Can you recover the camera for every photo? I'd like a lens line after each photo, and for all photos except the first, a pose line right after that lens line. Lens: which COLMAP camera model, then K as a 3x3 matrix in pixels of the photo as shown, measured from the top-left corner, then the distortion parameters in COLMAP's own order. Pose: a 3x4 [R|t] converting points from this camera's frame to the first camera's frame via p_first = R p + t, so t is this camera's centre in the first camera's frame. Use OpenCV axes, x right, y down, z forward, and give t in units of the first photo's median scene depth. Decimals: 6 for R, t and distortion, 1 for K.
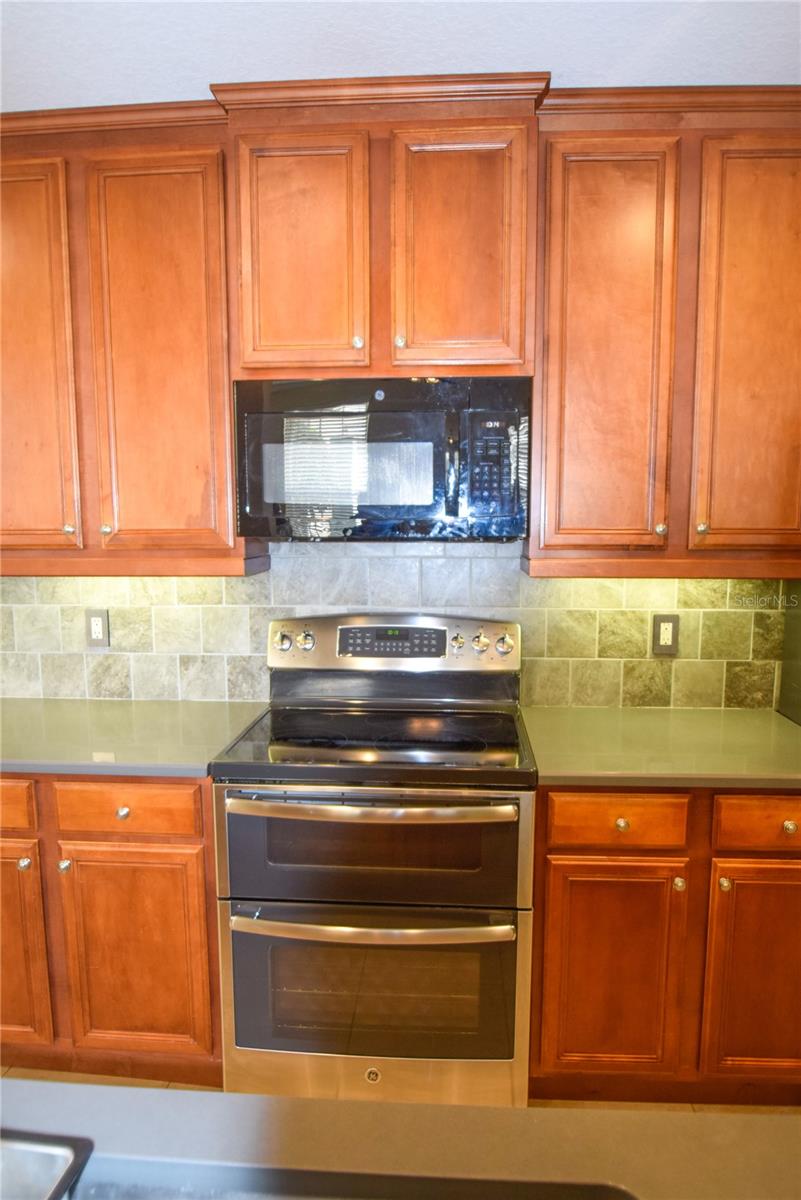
lens RADIAL K [[847.0, 0, 405.0], [0, 847.0, 607.5], [0, 0, 1]] dist [-0.042272, 0.012733]
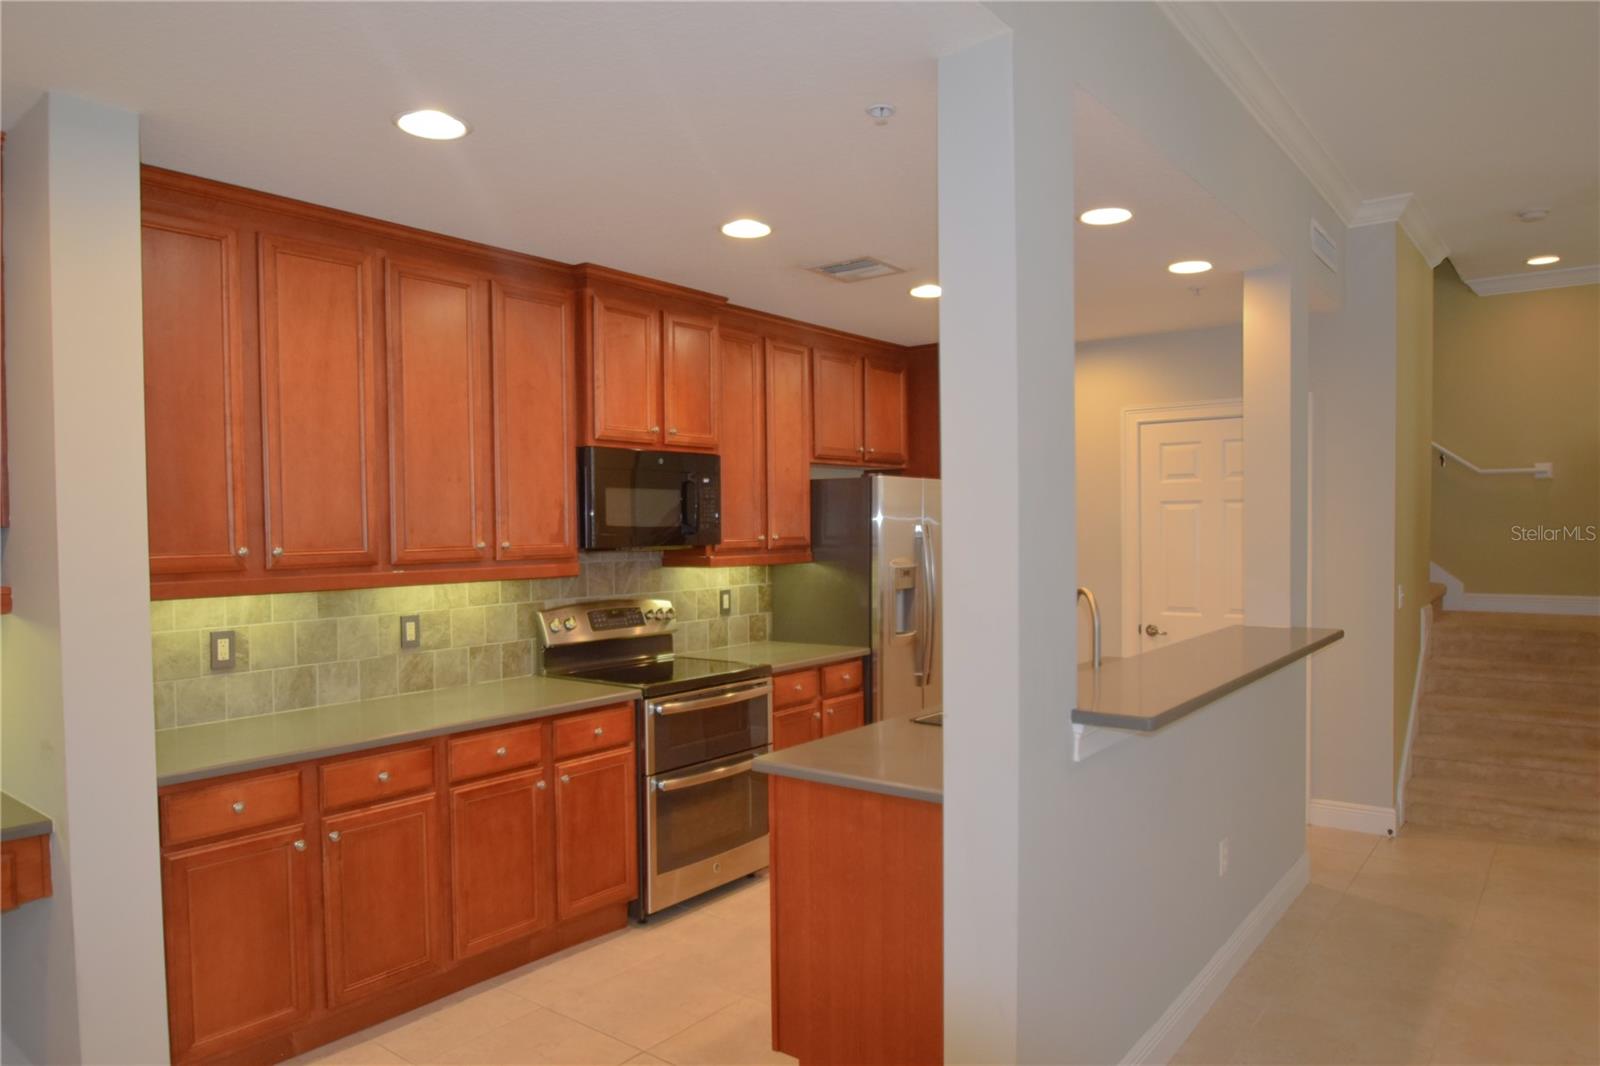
lens RADIAL K [[1015.0, 0, 789.0], [0, 1015.0, 535.1], [0, 0, 1]] dist [-0.023282, -0.006308]
pose [[0.554144, -0.010088, 0.832360, -1.245574], [0.110287, 0.992001, -0.061401, 0.036093], [-0.825082, 0.125824, 0.550824, -0.230580]]
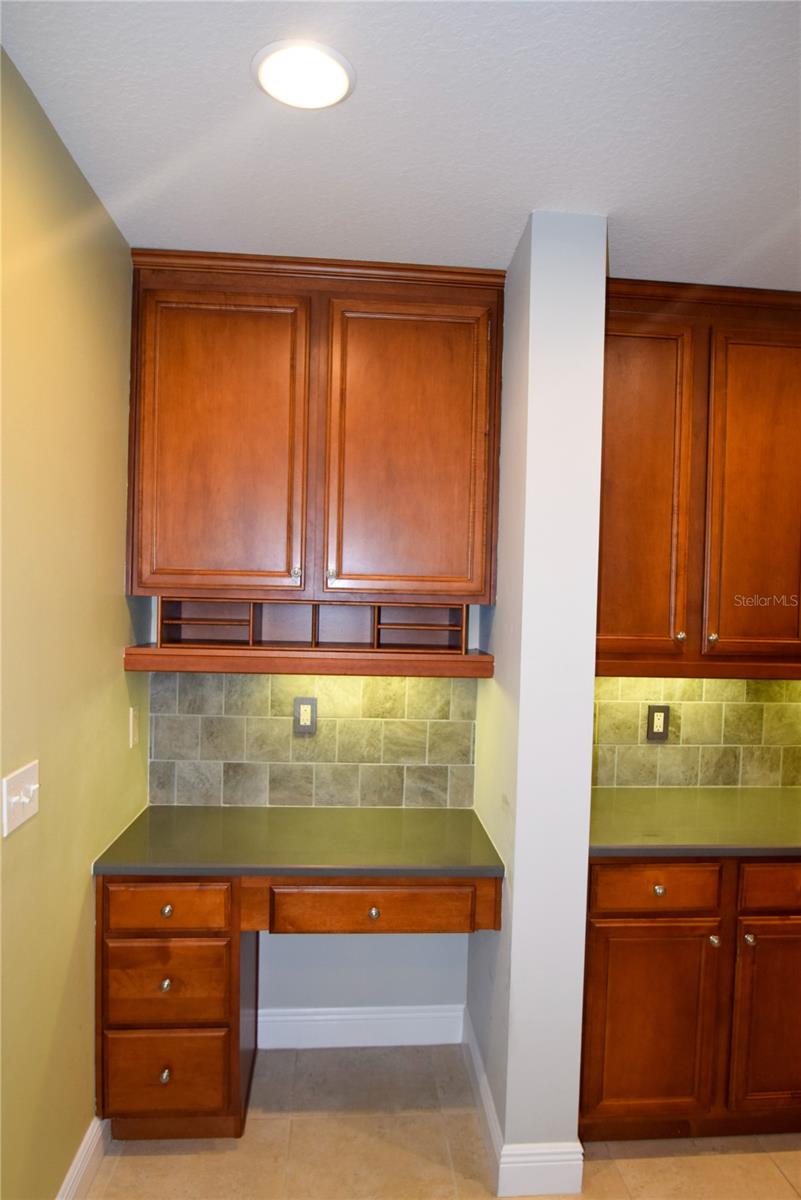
lens RADIAL K [[761.3, 0, 409.1], [0, 761.3, 647.5], [0, 0, 1]] dist [-0.023282, -0.006308]
pose [[0.989917, 0.021350, 0.140031, -1.085224], [-0.012620, 0.997938, -0.062936, -0.007487], [-0.141086, 0.060535, 0.988145, 0.065426]]
